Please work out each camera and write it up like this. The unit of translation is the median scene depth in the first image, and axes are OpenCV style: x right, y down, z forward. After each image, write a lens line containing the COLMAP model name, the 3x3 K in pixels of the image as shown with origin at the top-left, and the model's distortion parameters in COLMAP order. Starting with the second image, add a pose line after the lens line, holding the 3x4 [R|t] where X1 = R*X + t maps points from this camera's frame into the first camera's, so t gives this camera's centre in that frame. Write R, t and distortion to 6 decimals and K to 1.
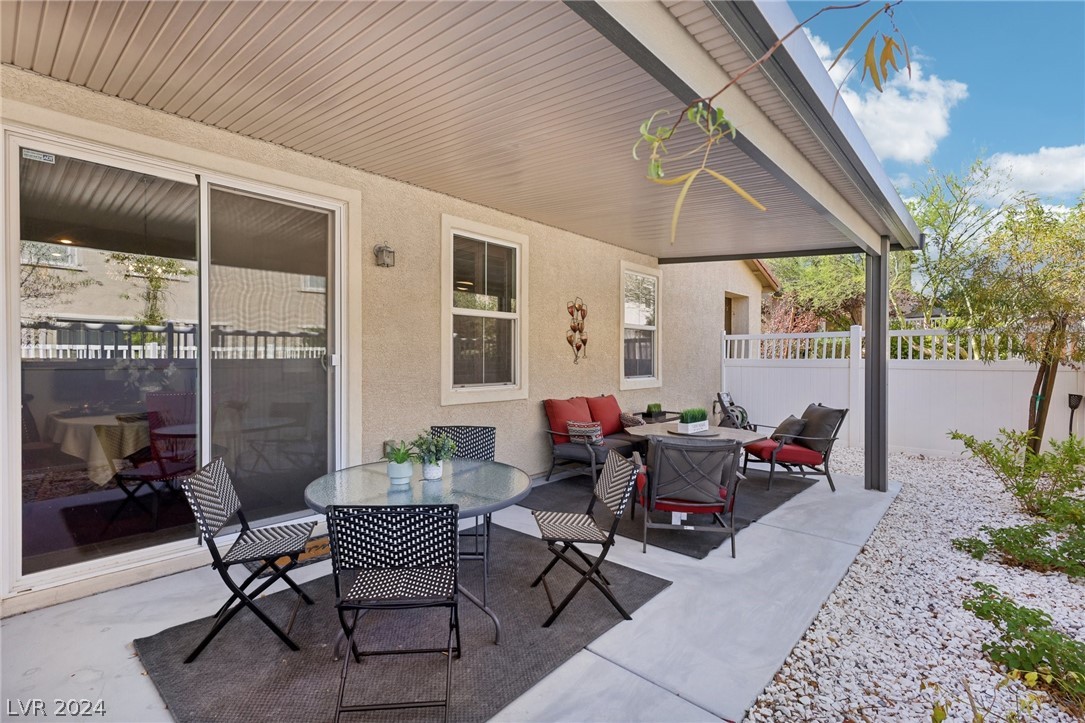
lens RADIAL K [[484.5, 0, 542.5], [0, 484.5, 361.5], [0, 0, 1]] dist [0.000260, 0.000111]
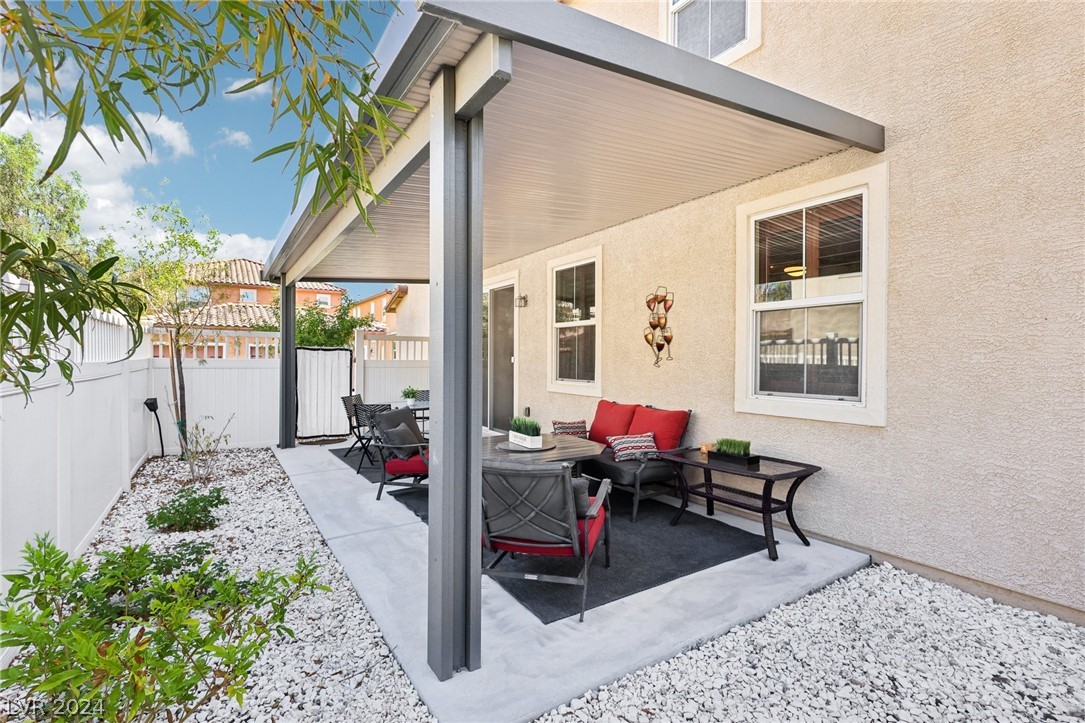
lens RADIAL K [[507.1, 0, 537.4], [0, 507.1, 374.8], [0, 0, 1]] dist [0.000277, 0.000530]
pose [[-0.242629, 0.019136, -0.969930, 1.034365], [-0.021049, 0.999466, 0.024984, 0.001258], [0.969891, 0.026477, -0.242097, 1.075986]]
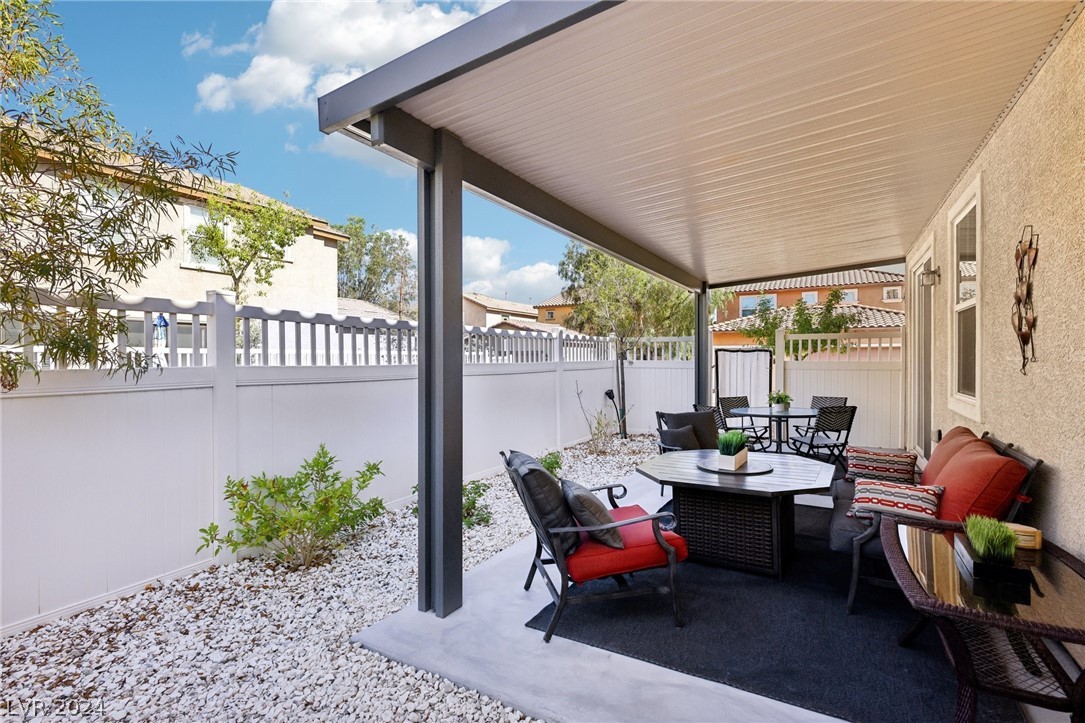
lens RADIAL K [[484.5, 0, 542.5], [0, 484.5, 361.5], [0, 0, 1]] dist [0.000260, 0.000111]
pose [[-0.976381, 0.000196, -0.216054, 0.652359], [-0.003310, 0.999869, 0.015868, -0.013579], [0.216029, 0.016209, -0.976252, 1.434405]]
